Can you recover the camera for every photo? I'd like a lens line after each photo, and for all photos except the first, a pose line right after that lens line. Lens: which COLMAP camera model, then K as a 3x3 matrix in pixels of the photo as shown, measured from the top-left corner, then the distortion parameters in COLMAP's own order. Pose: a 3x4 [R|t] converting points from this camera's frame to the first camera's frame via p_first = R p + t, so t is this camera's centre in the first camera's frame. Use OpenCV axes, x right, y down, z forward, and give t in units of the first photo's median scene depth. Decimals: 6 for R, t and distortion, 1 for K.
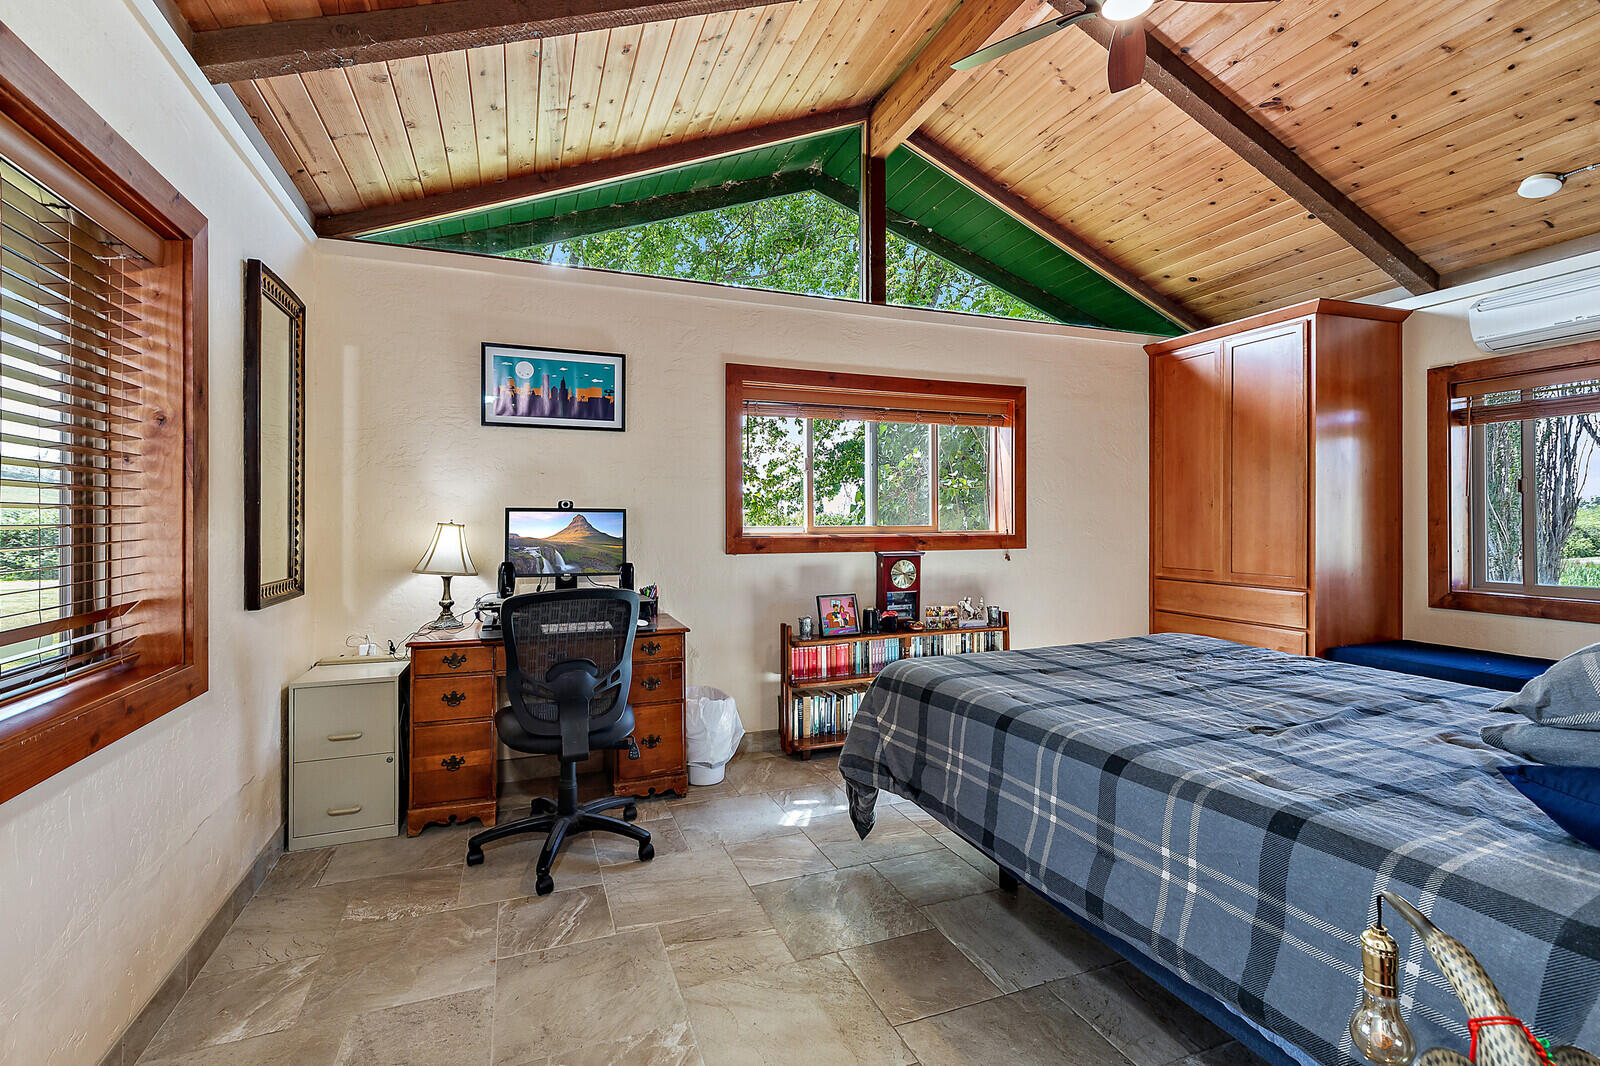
lens RADIAL K [[745.2, 0, 794.1], [0, 745.2, 524.7], [0, 0, 1]] dist [0.011054, -0.002882]
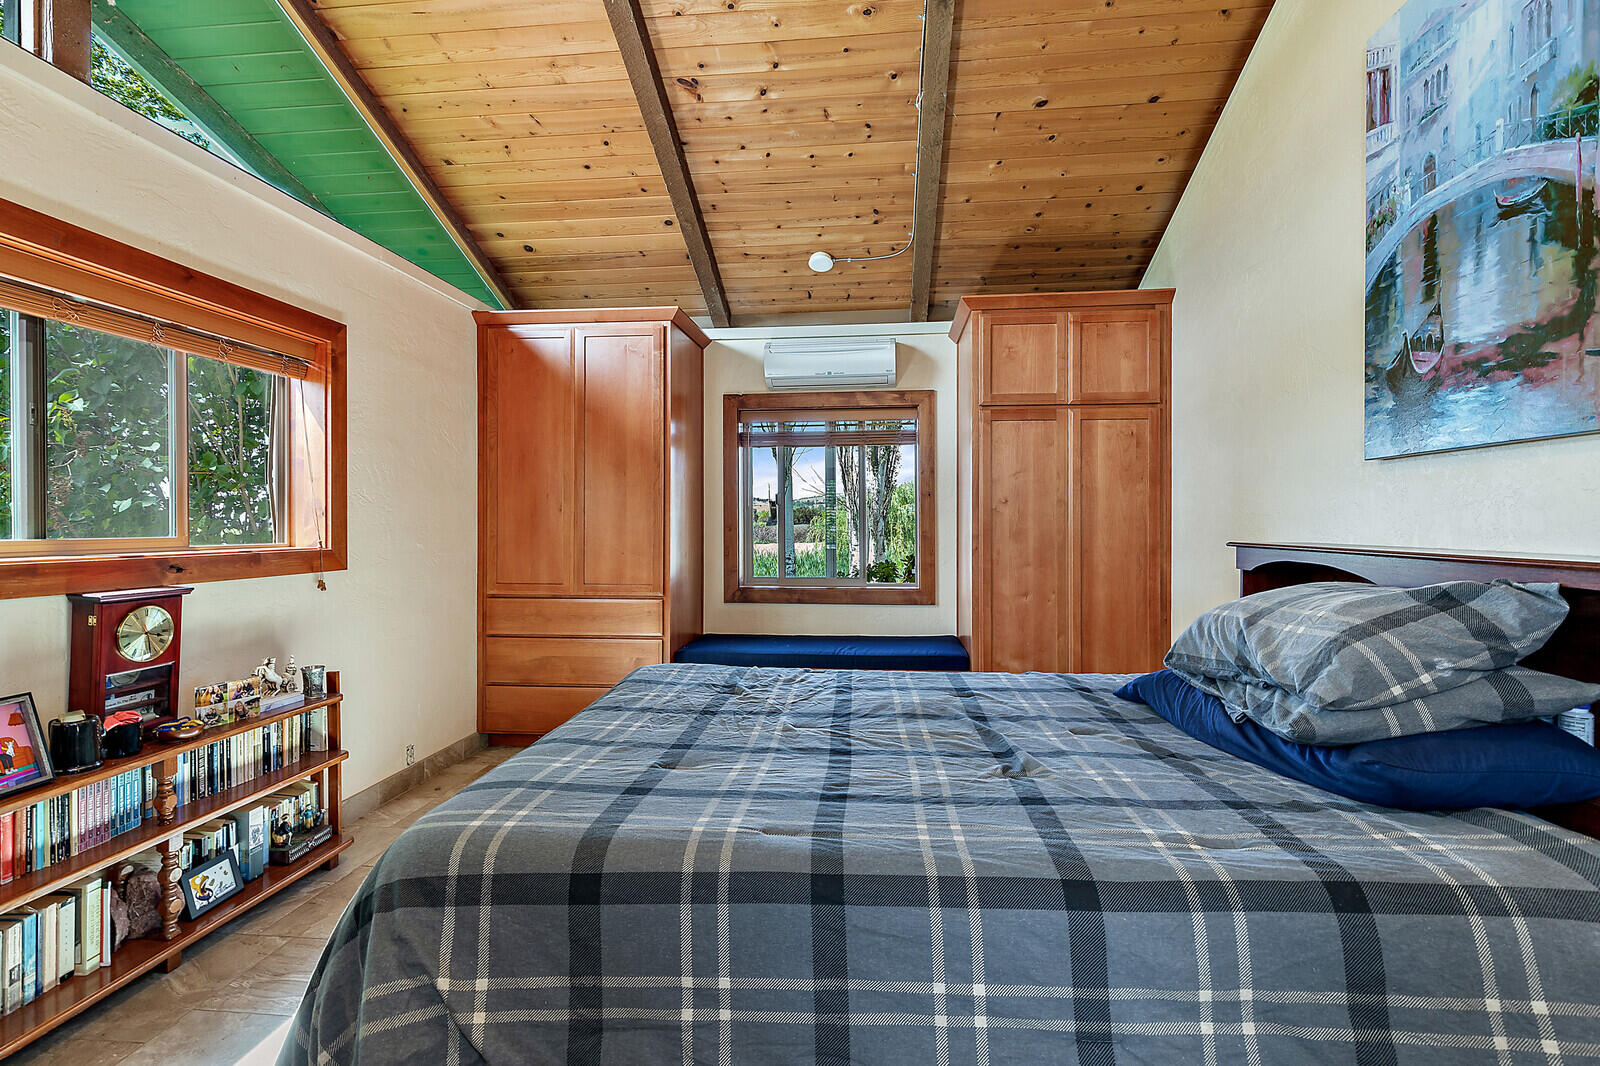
lens RADIAL K [[745.2, 0, 803.5], [0, 745.2, 527.8], [0, 0, 1]] dist [0.011054, -0.002882]
pose [[0.443008, -0.002456, 0.896515, -0.113105], [0.004641, 0.999989, 0.000447, -0.004009], [-0.896506, 0.003963, 0.443014, 0.370615]]
